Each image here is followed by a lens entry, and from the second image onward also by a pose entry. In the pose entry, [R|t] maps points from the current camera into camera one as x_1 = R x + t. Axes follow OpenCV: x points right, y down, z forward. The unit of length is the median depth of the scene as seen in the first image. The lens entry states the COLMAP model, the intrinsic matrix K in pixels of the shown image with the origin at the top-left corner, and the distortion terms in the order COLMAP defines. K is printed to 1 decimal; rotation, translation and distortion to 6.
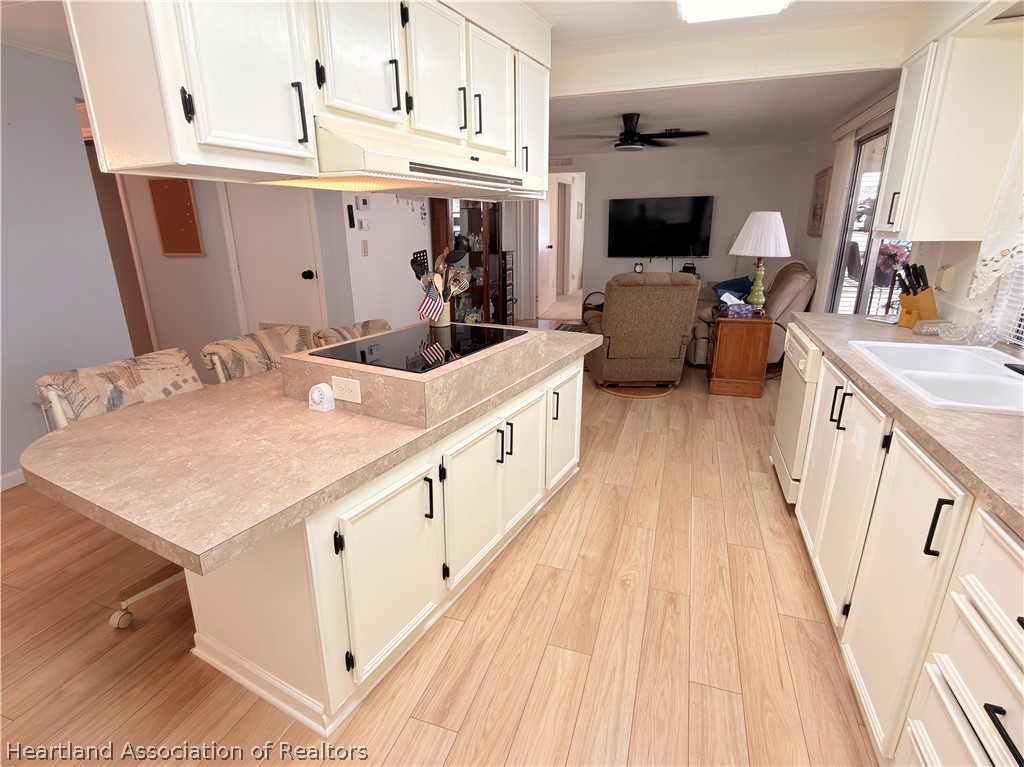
lens RADIAL K [[509.0, 0, 510.0], [0, 509.0, 381.6], [0, 0, 1]] dist [0.001150, -0.000228]
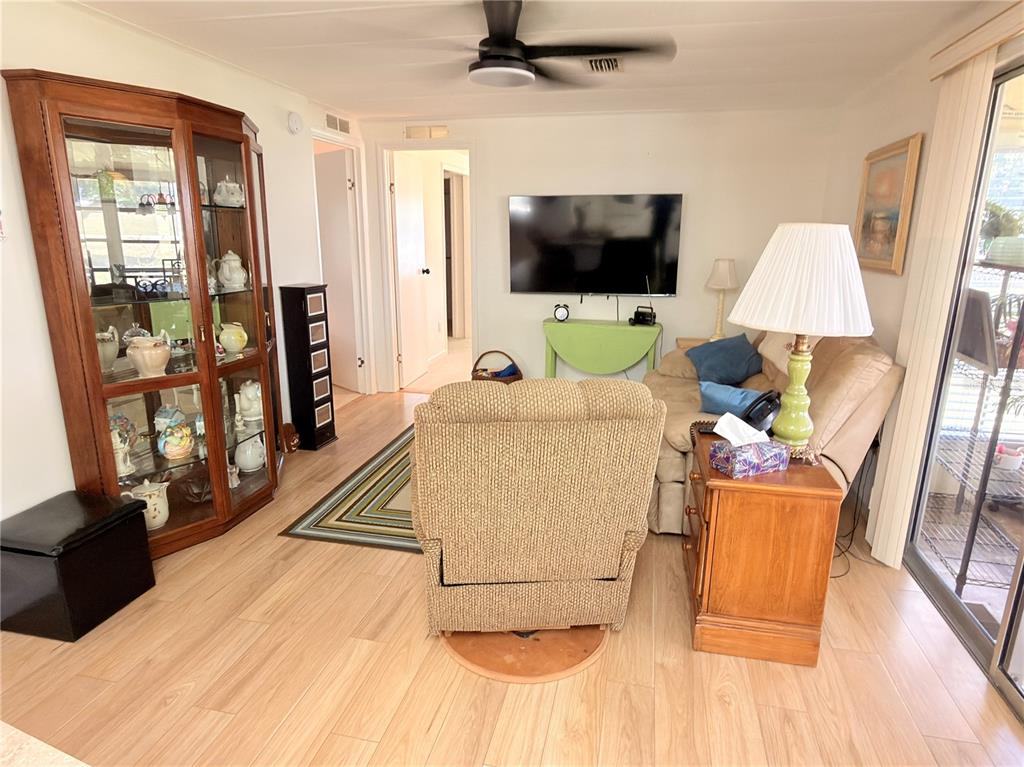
lens RADIAL K [[609.3, 0, 512.7], [0, 609.3, 384.8], [0, 0, 1]] dist [0.006676, 0.001149]
pose [[0.993579, -0.008314, 0.112834, 0.184690], [0.014202, 0.998573, -0.051473, -0.165404], [-0.112246, 0.052745, 0.992280, 0.495050]]
